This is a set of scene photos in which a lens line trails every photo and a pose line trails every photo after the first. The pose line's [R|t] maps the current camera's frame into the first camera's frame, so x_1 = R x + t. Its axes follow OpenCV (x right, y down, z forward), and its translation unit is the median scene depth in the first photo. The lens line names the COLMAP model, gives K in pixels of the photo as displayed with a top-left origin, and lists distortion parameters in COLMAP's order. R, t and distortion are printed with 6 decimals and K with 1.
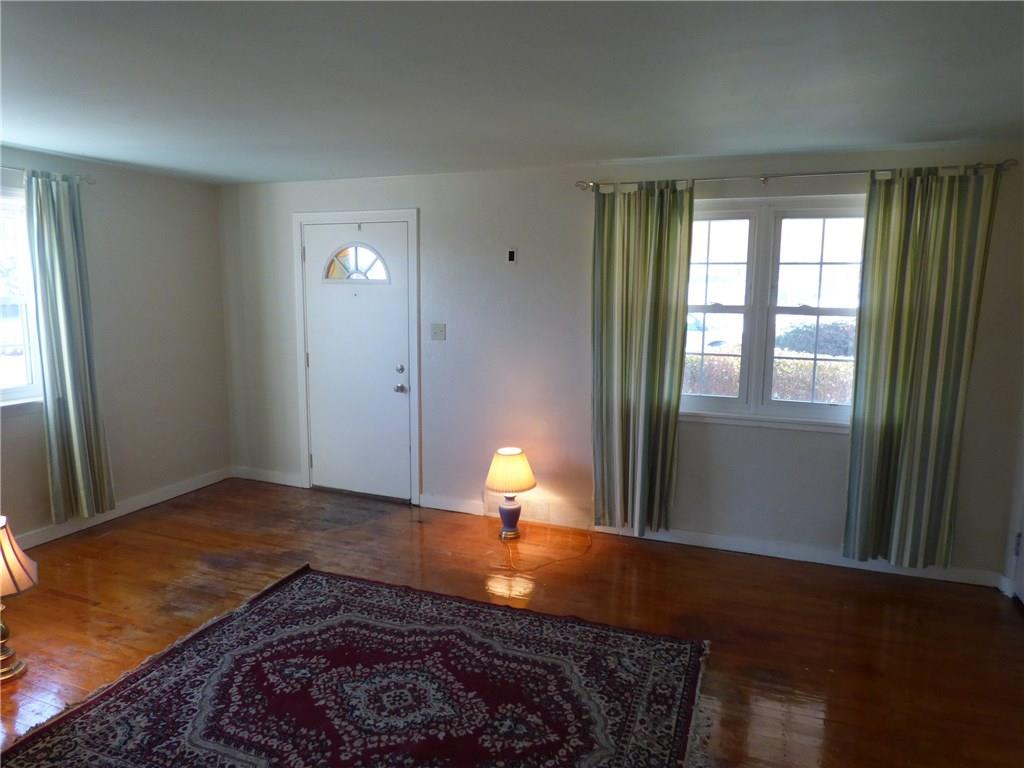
lens RADIAL K [[660.8, 0, 517.5], [0, 660.8, 384.1], [0, 0, 1]] dist [-0.021259, 0.001097]
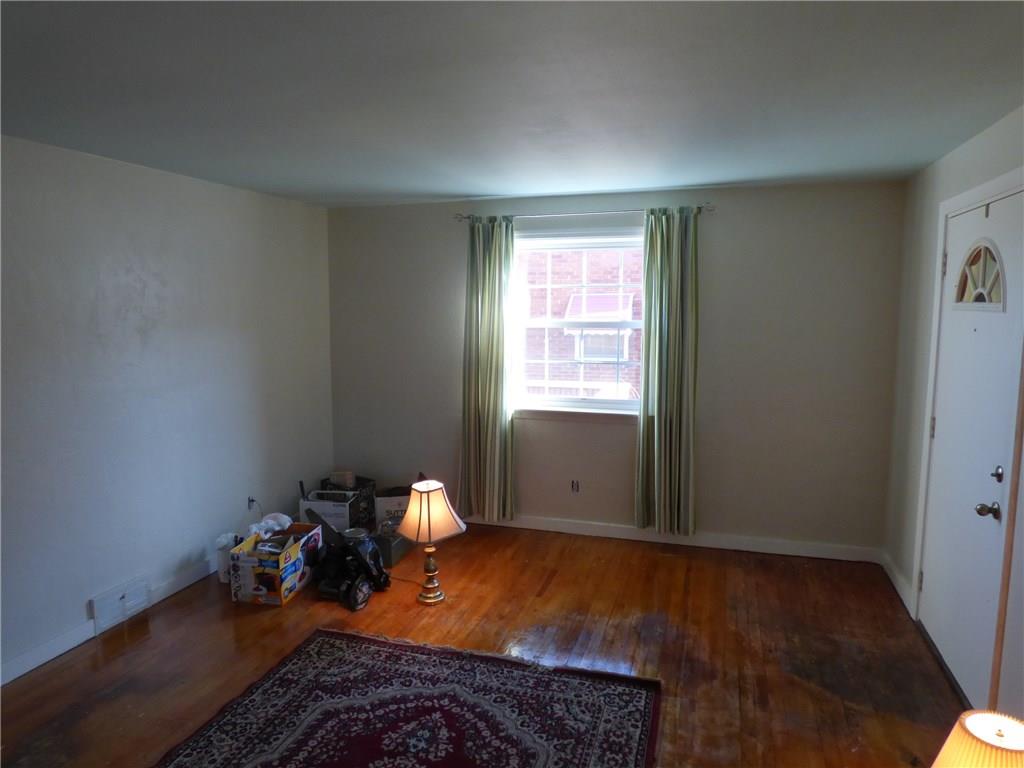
lens RADIAL K [[640.8, 0, 492.5], [0, 640.8, 382.2], [0, 0, 1]] dist [-0.006298, -0.000546]
pose [[0.040717, 0.107505, -0.993370, 0.429318], [-0.135273, 0.985634, 0.101124, -0.133119], [0.989971, 0.130259, 0.054674, 0.853255]]
